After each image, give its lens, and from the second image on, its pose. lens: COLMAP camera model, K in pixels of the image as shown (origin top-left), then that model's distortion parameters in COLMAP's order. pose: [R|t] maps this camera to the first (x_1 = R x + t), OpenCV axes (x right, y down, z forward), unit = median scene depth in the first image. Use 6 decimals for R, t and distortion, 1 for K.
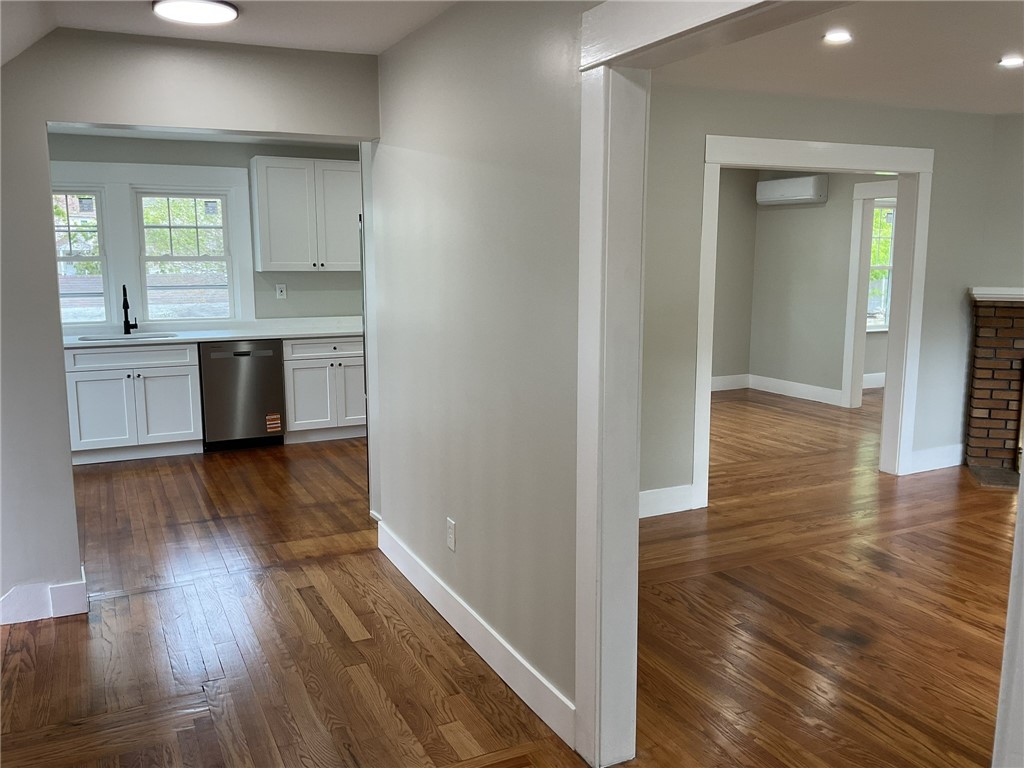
lens RADIAL K [[845.9, 0, 508.7], [0, 845.9, 377.1], [0, 0, 1]] dist [0.059664, -0.114955]
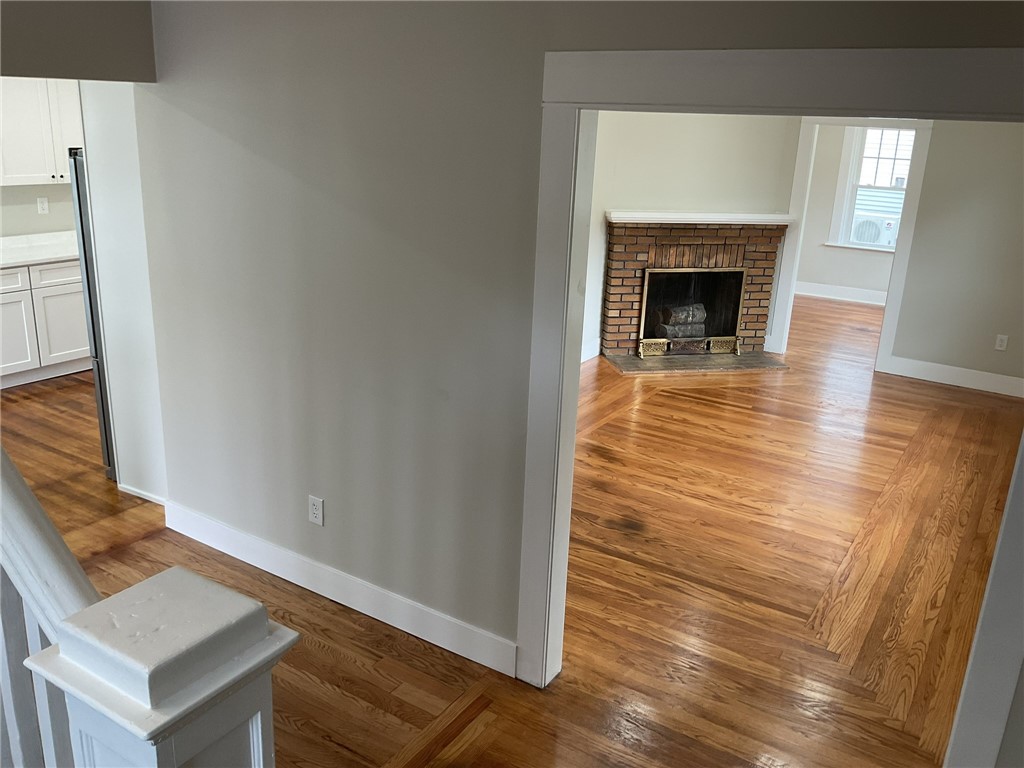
lens RADIAL K [[845.9, 0, 507.0], [0, 845.9, 376.6], [0, 0, 1]] dist [0.059664, -0.114955]
pose [[0.852712, -0.118557, 0.508750, -0.235166], [0.035660, 0.984844, 0.169735, -0.087341], [-0.521163, -0.126592, 0.844016, 0.024066]]
